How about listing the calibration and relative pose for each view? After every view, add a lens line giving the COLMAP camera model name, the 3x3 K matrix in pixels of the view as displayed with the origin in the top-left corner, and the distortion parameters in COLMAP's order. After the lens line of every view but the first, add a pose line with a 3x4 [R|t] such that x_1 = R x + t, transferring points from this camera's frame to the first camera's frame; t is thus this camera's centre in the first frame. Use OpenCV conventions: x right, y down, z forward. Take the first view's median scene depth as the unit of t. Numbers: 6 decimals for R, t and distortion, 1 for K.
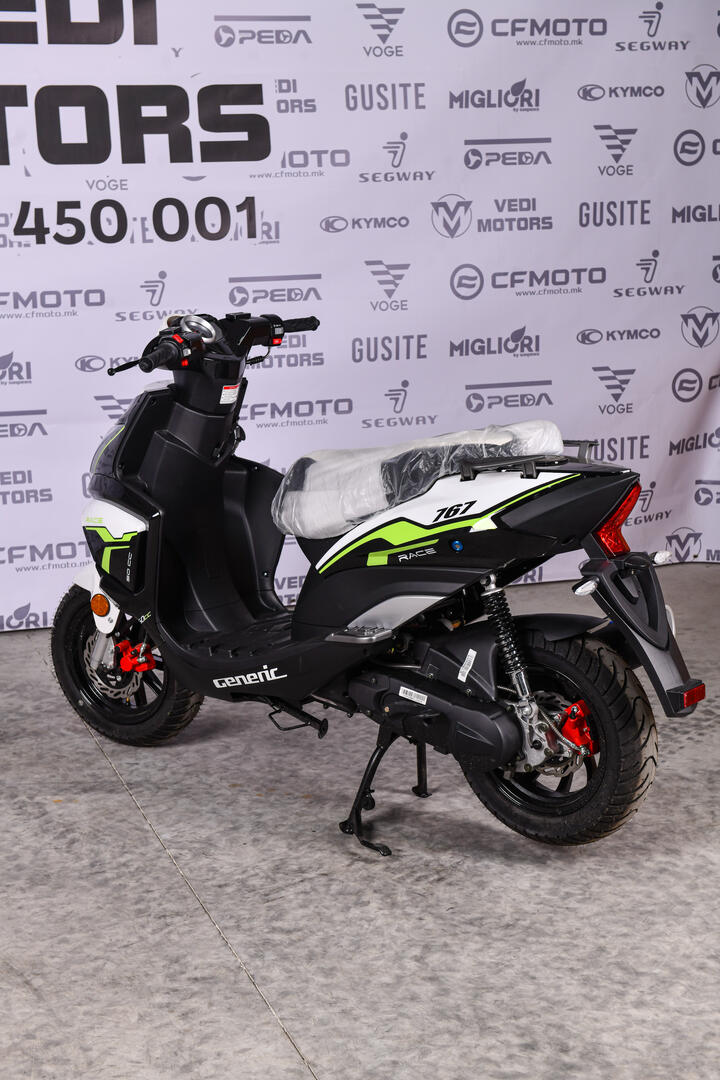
lens RADIAL K [[1783.6, 0, 360.0], [0, 1783.6, 540.0], [0, 0, 1]] dist [0.146022, -0.027776]
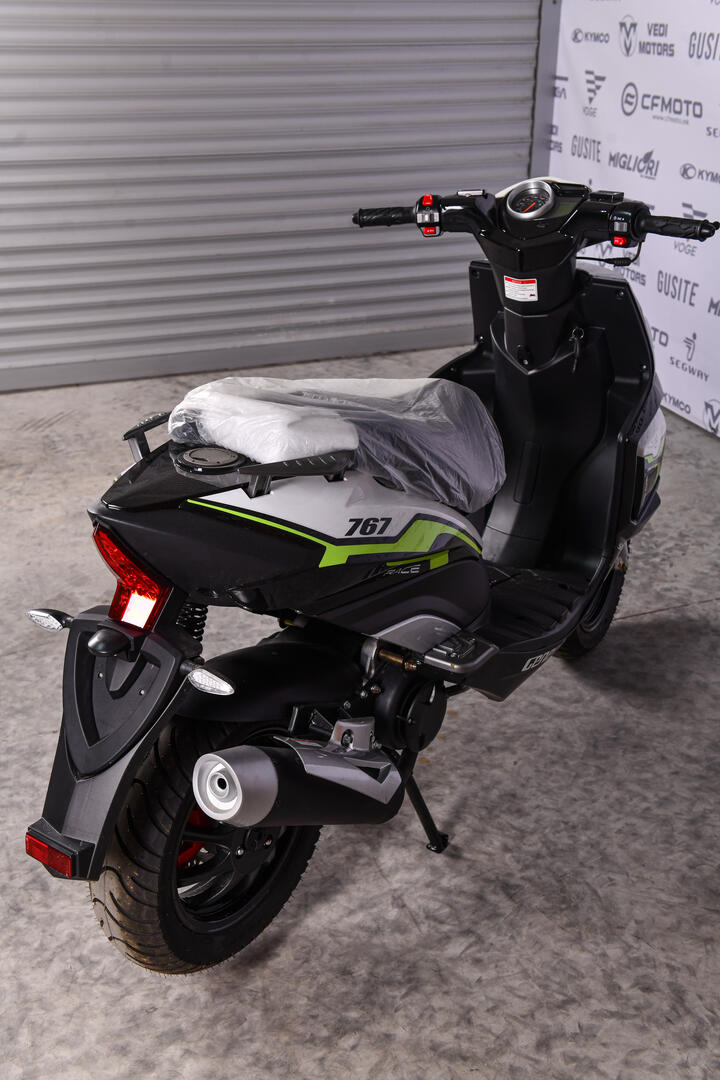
lens RADIAL K [[1222.8, 0, 360.0], [0, 1222.8, 540.0], [0, 0, 1]] dist [0.076529, 0.021092]
pose [[0.043694, 0.422886, -0.905129, 0.354725], [-0.214185, 0.888893, 0.404961, -0.143295], [0.975815, 0.176170, 0.129415, 0.666742]]
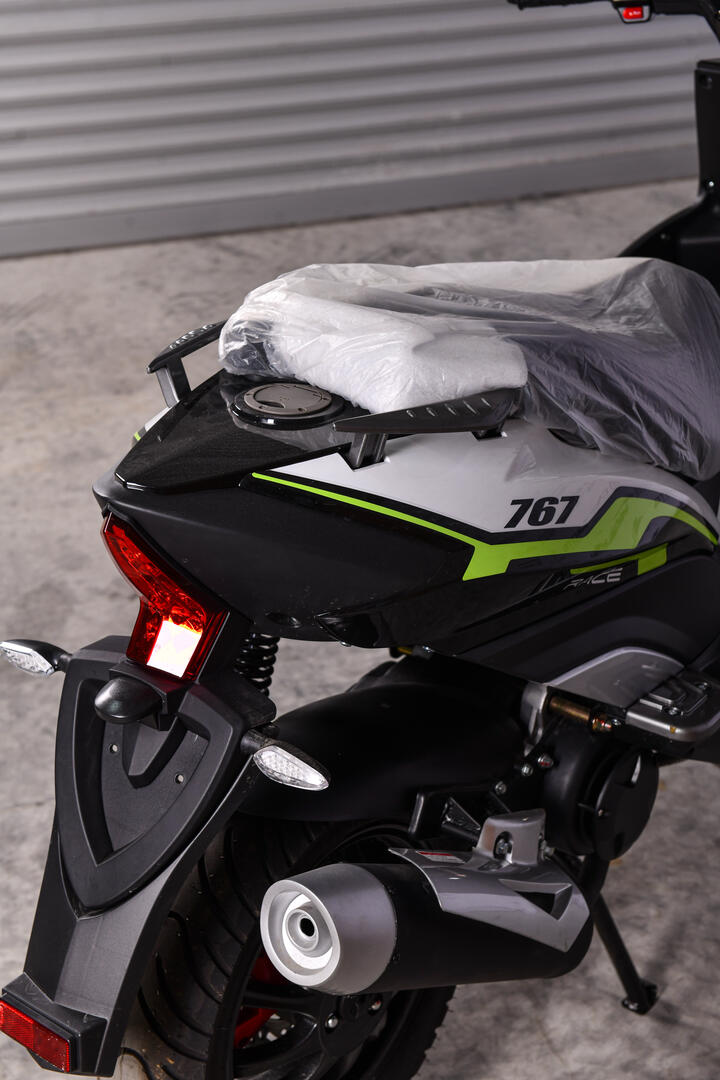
lens RADIAL K [[1837.5, 0, 360.0], [0, 1837.5, 540.0], [0, 0, 1]] dist [0.139705, -0.071481]
pose [[-0.018298, 0.457921, -0.888804, 0.331015], [-0.187546, 0.871602, 0.452920, -0.142220], [0.982085, 0.174979, 0.069933, 0.661217]]
